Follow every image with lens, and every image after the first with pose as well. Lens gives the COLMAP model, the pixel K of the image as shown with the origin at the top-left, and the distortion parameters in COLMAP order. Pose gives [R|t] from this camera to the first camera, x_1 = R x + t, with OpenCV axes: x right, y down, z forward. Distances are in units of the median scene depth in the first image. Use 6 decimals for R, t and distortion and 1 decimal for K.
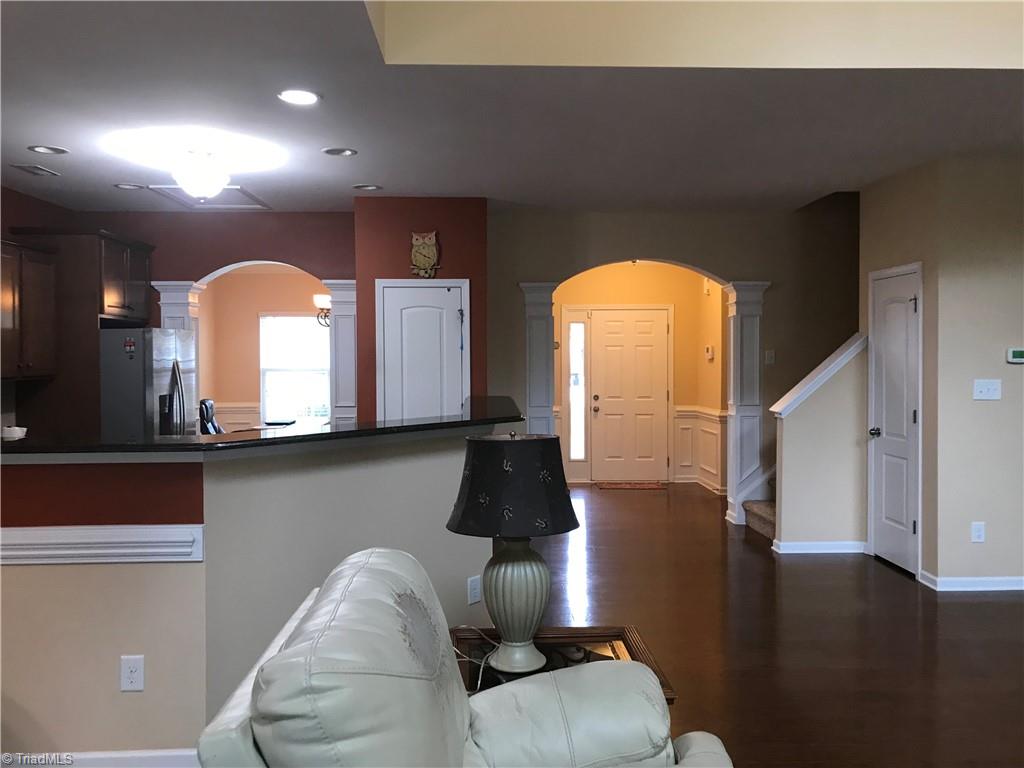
lens RADIAL K [[830.1, 0, 507.4], [0, 830.1, 367.4], [0, 0, 1]] dist [0.051728, -0.067945]
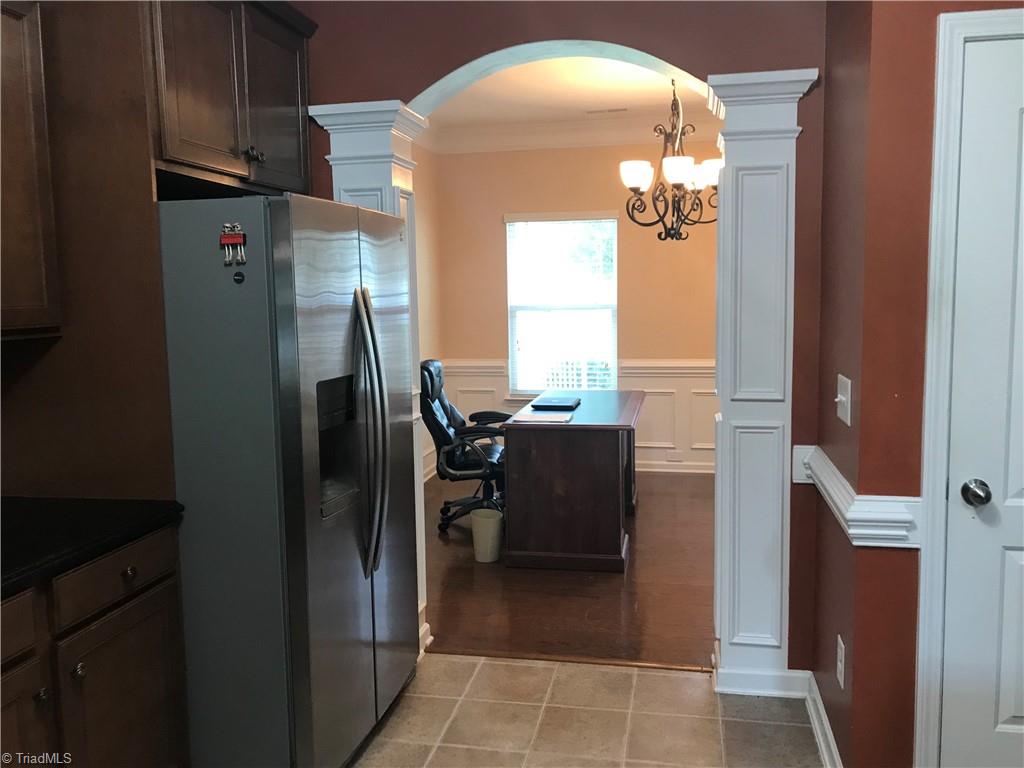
lens RADIAL K [[830.1, 0, 511.8], [0, 830.1, 385.3], [0, 0, 1]] dist [0.051728, -0.067945]
pose [[0.970625, 0.016042, -0.240062, -0.203241], [0.007951, 0.995091, 0.098646, -0.000650], [0.240466, -0.097657, 0.965732, 0.553540]]
